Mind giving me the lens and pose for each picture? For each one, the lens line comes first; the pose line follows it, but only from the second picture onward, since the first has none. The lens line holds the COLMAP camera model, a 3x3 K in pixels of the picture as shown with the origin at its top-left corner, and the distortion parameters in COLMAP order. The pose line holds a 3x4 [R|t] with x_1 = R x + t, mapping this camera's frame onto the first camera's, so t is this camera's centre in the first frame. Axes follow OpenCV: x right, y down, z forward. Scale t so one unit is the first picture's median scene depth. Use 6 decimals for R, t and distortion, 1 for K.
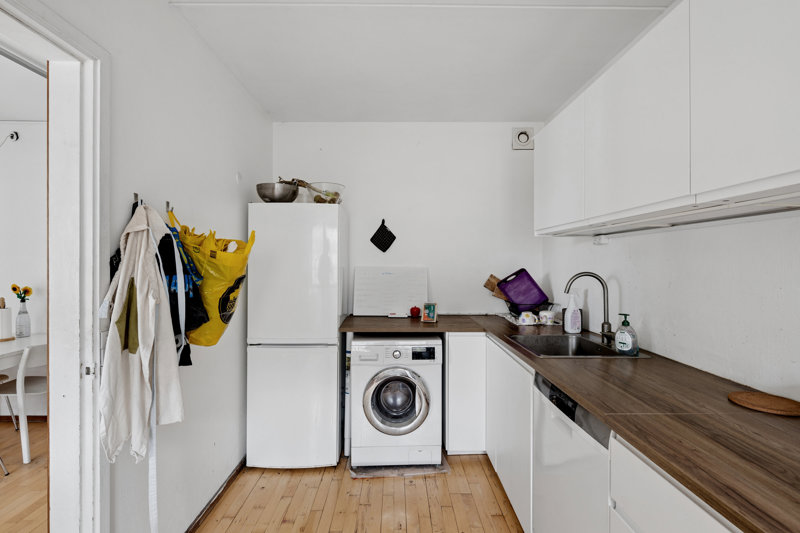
lens RADIAL K [[380.6, 0, 401.1], [0, 380.6, 265.2], [0, 0, 1]] dist [-0.001703, -0.000143]
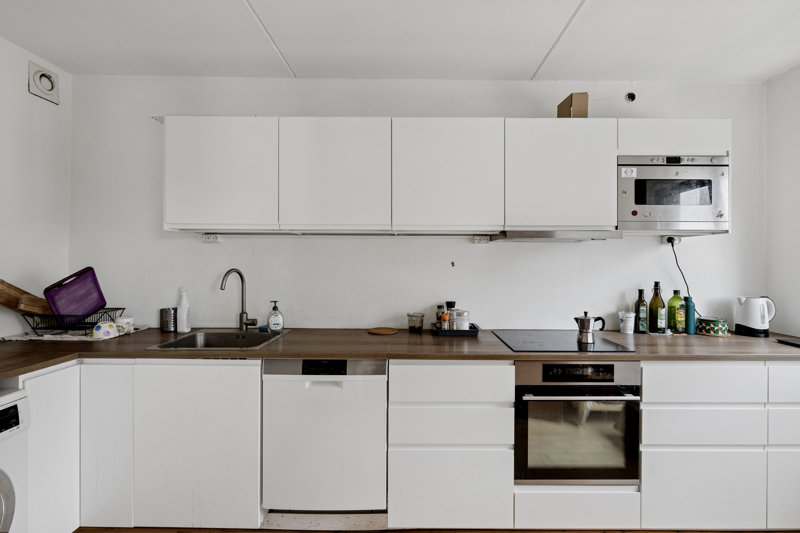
lens RADIAL K [[380.6, 0, 405.0], [0, 380.6, 265.1], [0, 0, 1]] dist [-0.001703, -0.000143]
pose [[0.005162, -0.013939, 0.999890, -0.528432], [-0.000393, 0.999903, 0.013941, -0.006806], [-0.999987, -0.000465, 0.005156, 0.441900]]
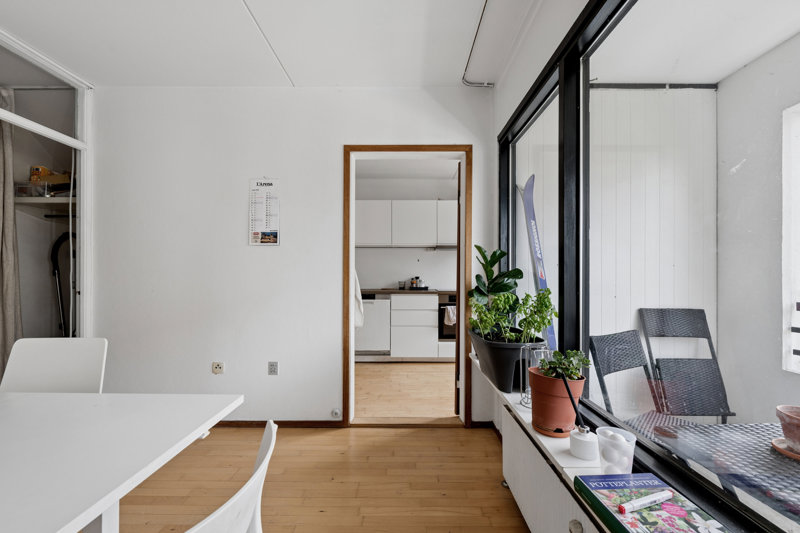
lens RADIAL K [[336.0, 0, 401.1], [0, 336.0, 274.8], [0, 0, 1]] dist [0.000427, -0.000176]
pose [[0.002838, -0.006208, 0.999977, -1.614586], [0.000573, 0.999981, 0.006207, 0.085068], [-0.999996, 0.000556, 0.002841, 0.417650]]
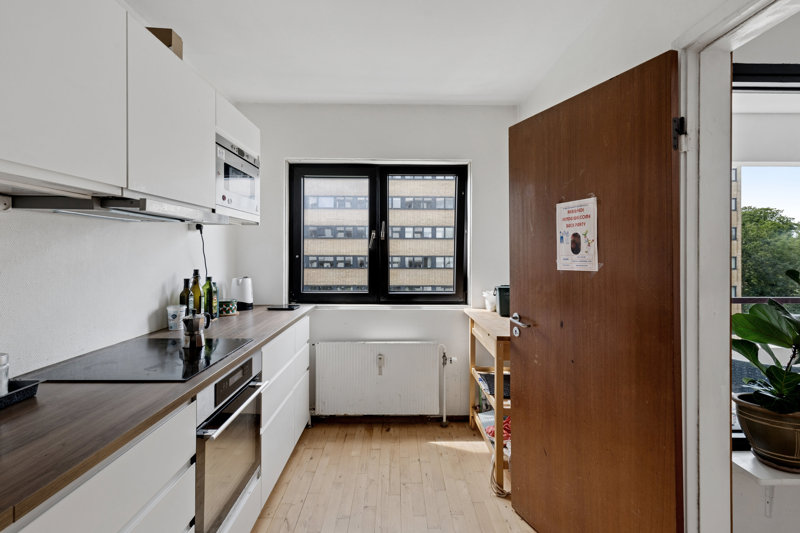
lens RADIAL K [[380.6, 0, 405.7], [0, 380.6, 246.0], [0, 0, 1]] dist [-0.001703, -0.000143]
pose [[-0.999822, -0.012571, -0.014086, -0.024235], [-0.012389, 0.999839, -0.012977, -0.002774], [0.014247, -0.012801, -0.999817, 0.765460]]
